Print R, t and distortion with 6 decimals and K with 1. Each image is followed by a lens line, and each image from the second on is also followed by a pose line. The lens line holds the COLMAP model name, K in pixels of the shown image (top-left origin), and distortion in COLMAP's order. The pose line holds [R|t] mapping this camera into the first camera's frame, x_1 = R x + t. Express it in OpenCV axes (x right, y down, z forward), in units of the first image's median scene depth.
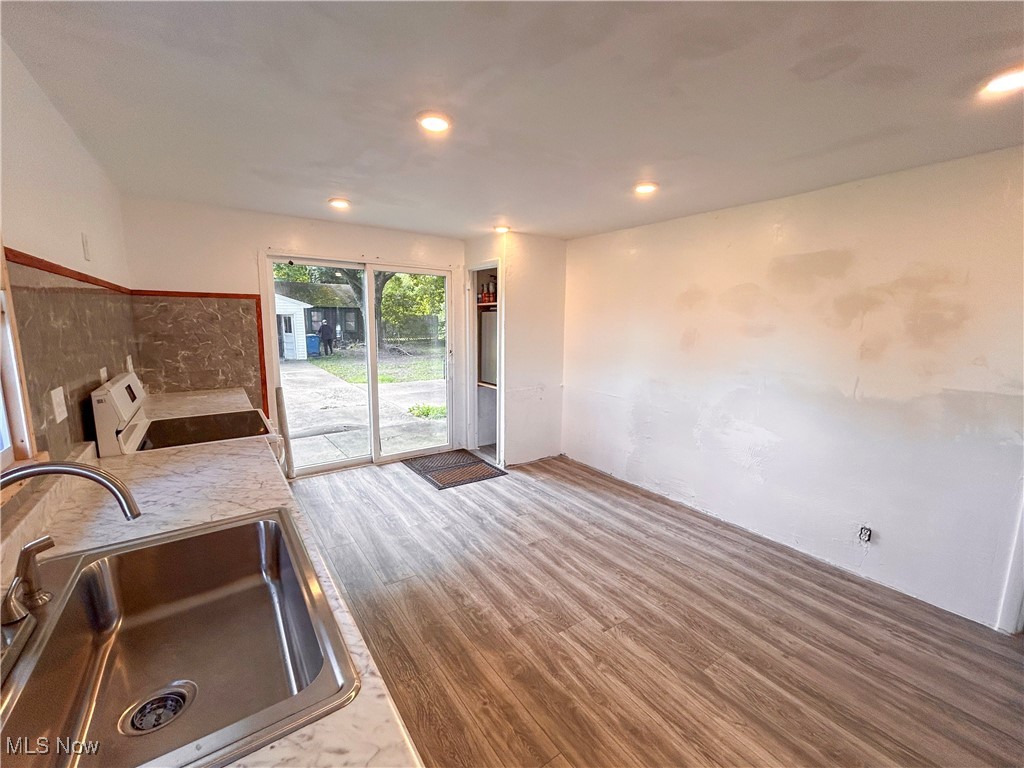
lens RADIAL K [[427.5, 0, 520.4], [0, 427.5, 387.9], [0, 0, 1]] dist [-0.001306, 0.001234]
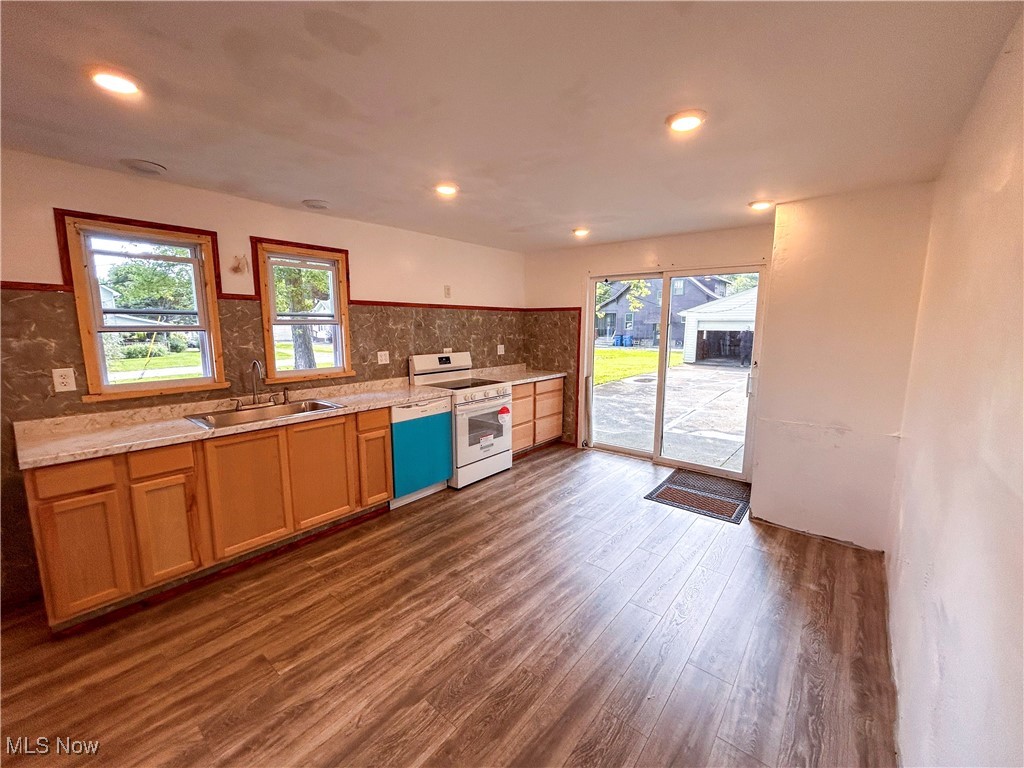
lens RADIAL K [[427.5, 0, 514.2], [0, 427.5, 387.2], [0, 0, 1]] dist [-0.001306, 0.001234]
pose [[0.243888, 0.129193, -0.961160, 1.005093], [-0.146386, 0.984636, 0.095204, -0.092201], [0.958692, 0.117481, 0.259052, 0.684196]]
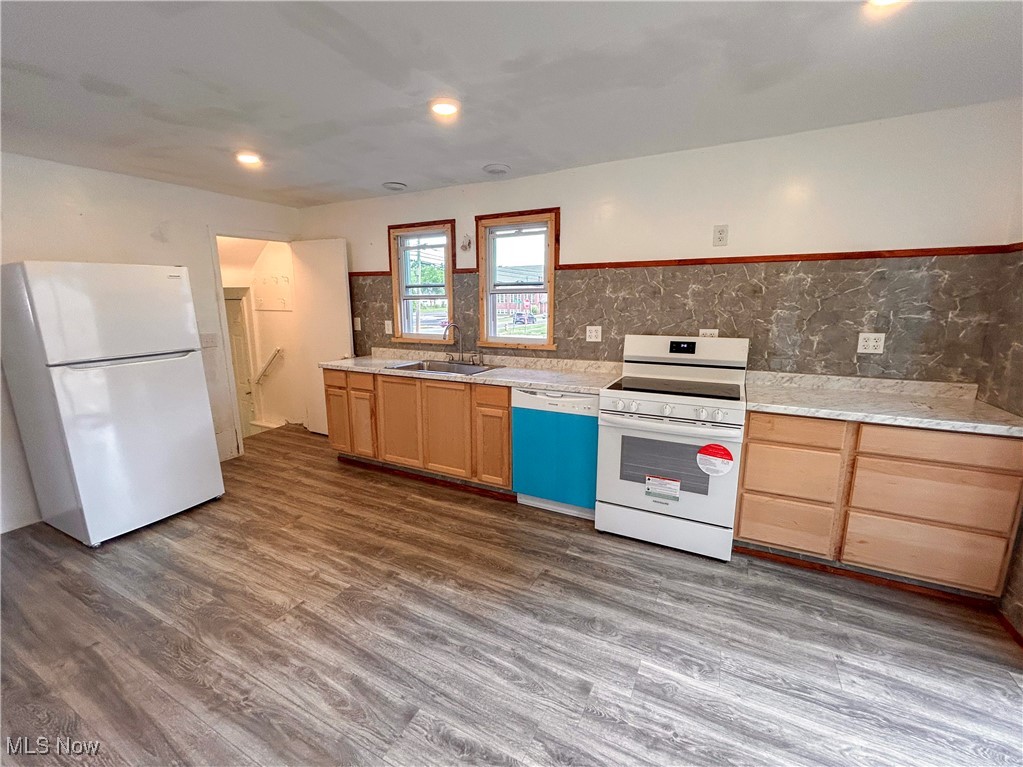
lens RADIAL K [[427.1, 0, 498.1], [0, 427.1, 386.9], [0, 0, 1]] dist [-0.001306, 0.001234]
pose [[-0.904101, 0.073694, -0.420917, 0.146688], [-0.074398, 0.942827, 0.324873, -0.224010], [0.420793, 0.325034, -0.846928, 1.642746]]
